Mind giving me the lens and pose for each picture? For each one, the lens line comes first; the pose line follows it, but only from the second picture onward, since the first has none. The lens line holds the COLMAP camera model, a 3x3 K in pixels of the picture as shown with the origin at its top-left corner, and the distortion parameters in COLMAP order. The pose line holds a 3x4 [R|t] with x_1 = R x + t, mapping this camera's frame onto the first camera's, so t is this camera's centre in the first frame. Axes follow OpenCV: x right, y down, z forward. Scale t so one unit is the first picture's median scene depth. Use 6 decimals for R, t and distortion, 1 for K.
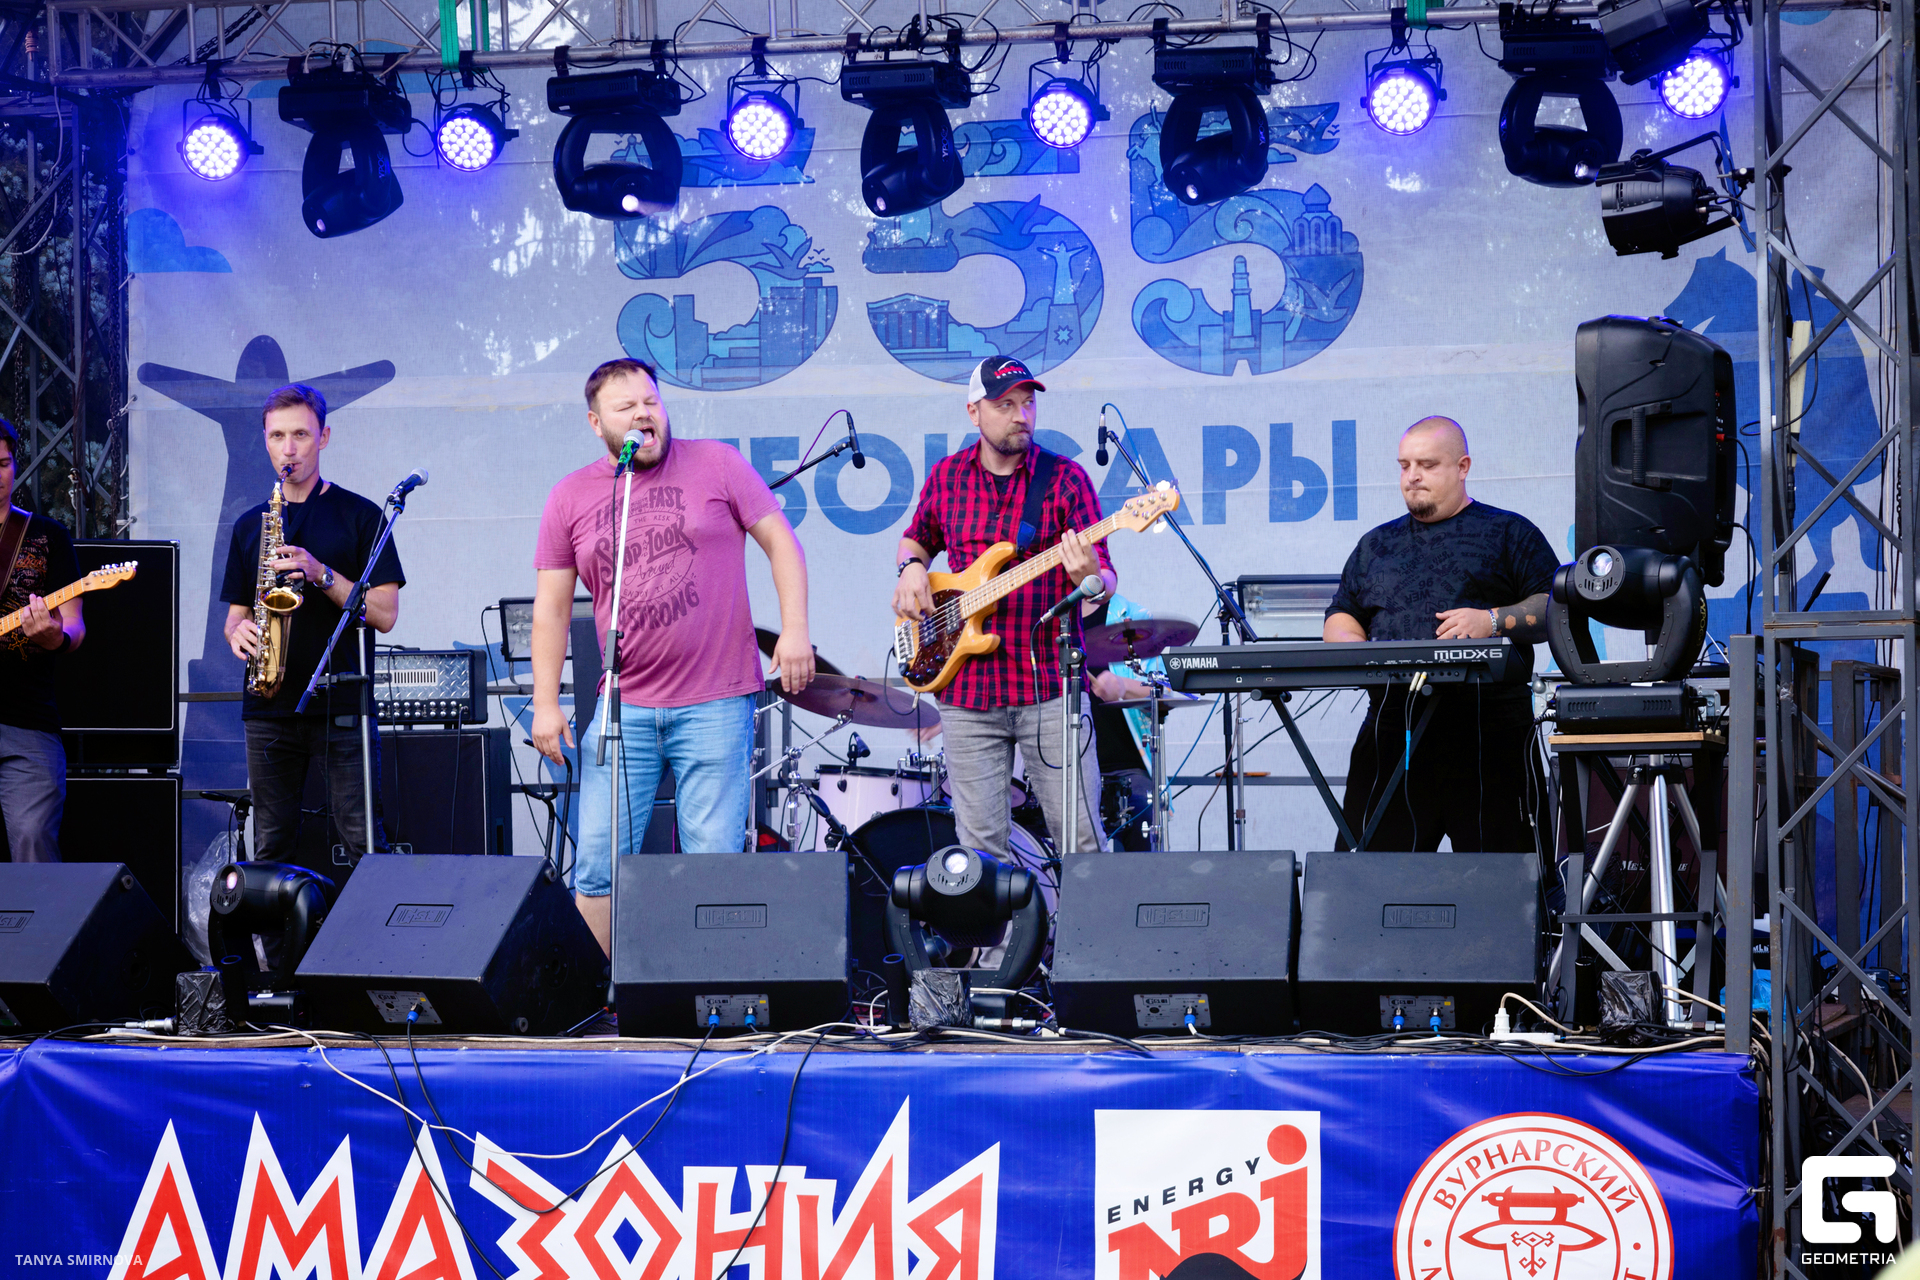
lens RADIAL K [[4735.7, 0, 960.0], [0, 4735.7, 640.0], [0, 0, 1]] dist [0.019137, 0.583275]
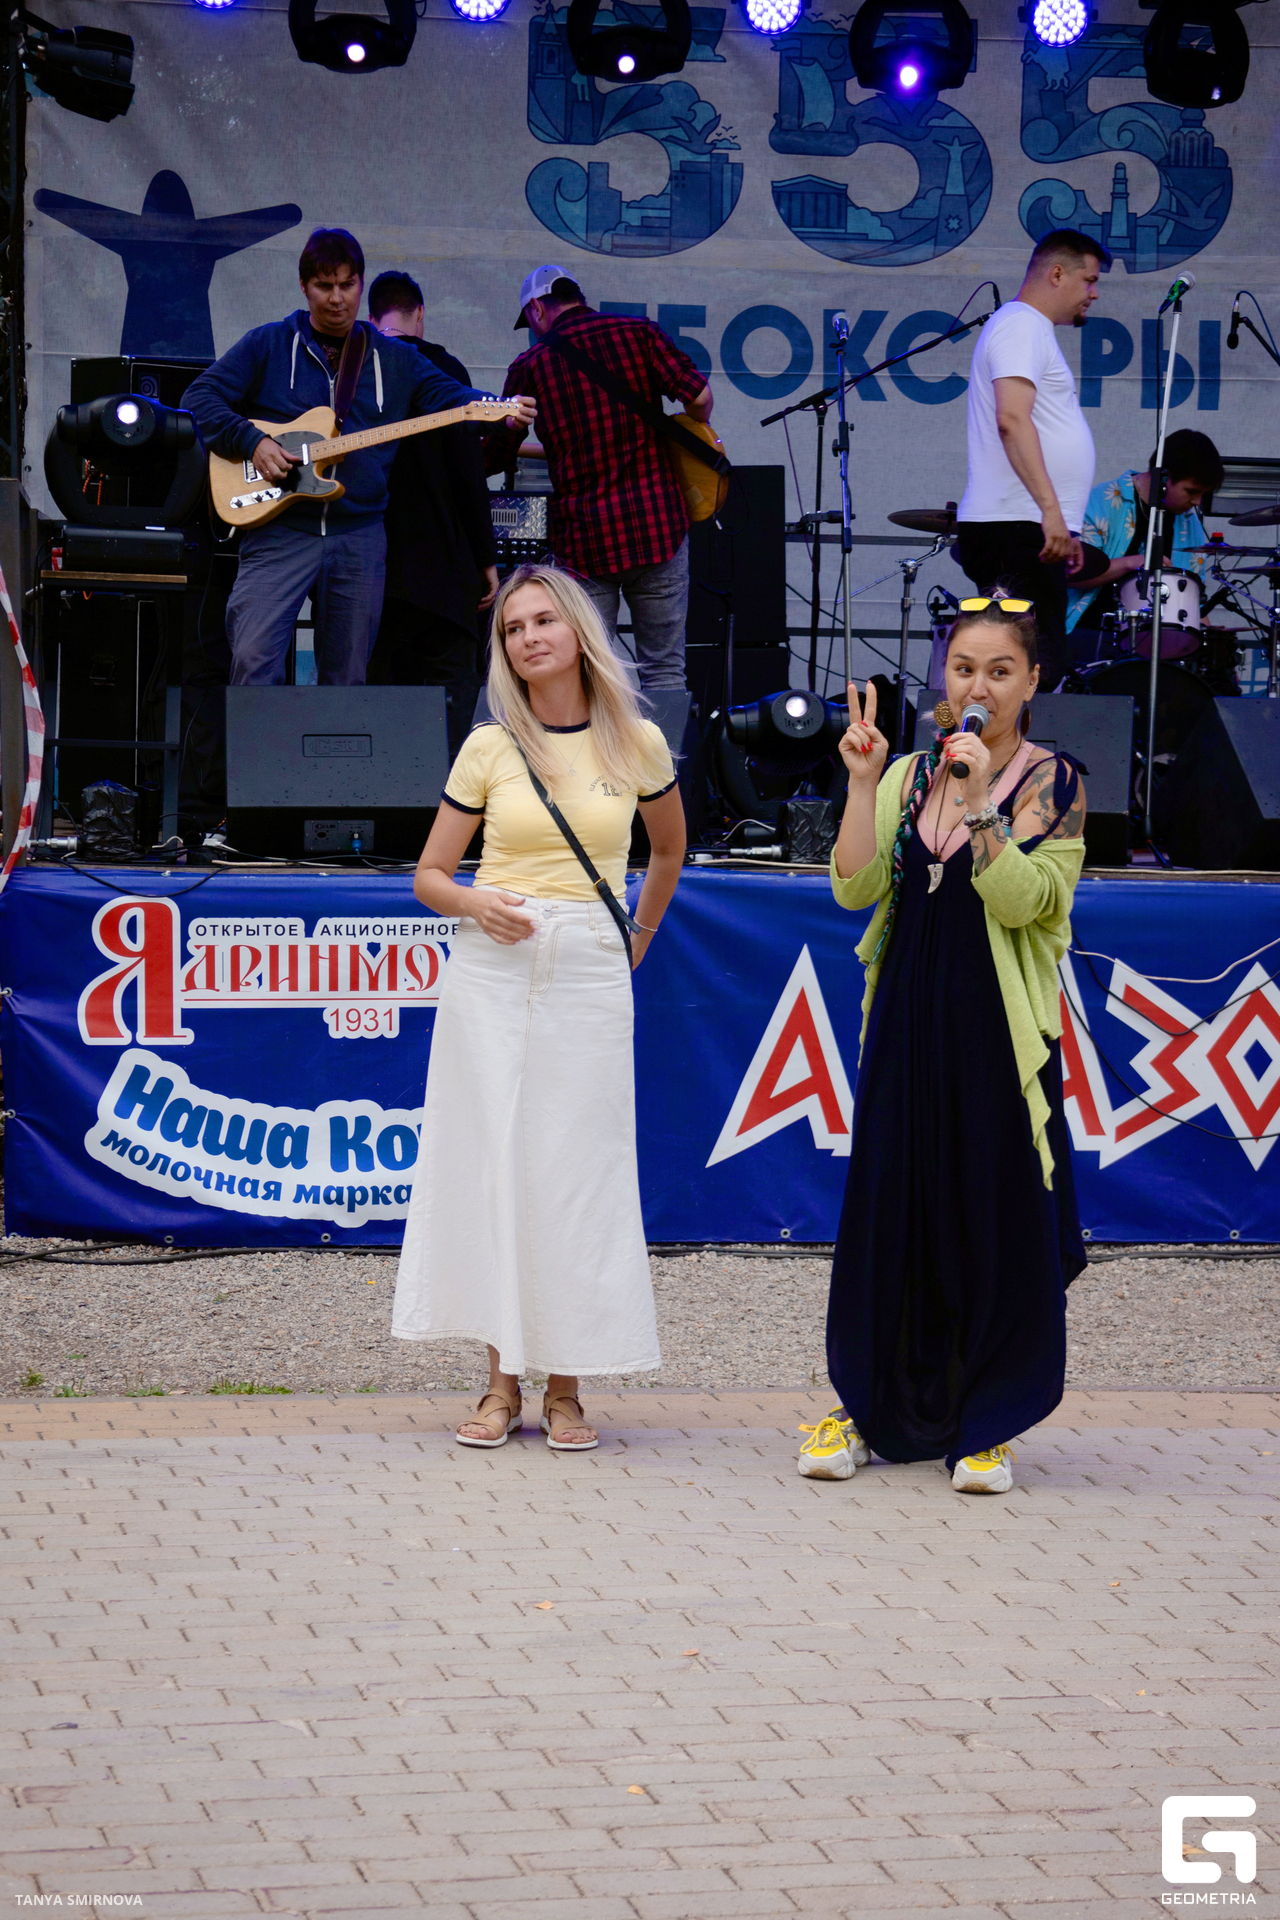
lens RADIAL K [[3927.7, 0, 640.0], [0, 3927.7, 960.0], [0, 0, 1]] dist [0.045428, 0.089384]
pose [[0.935475, 0.003038, 0.353380, -0.396550], [-0.042027, 0.993823, 0.102711, 0.015033], [-0.350885, -0.110935, 0.929824, 0.178094]]
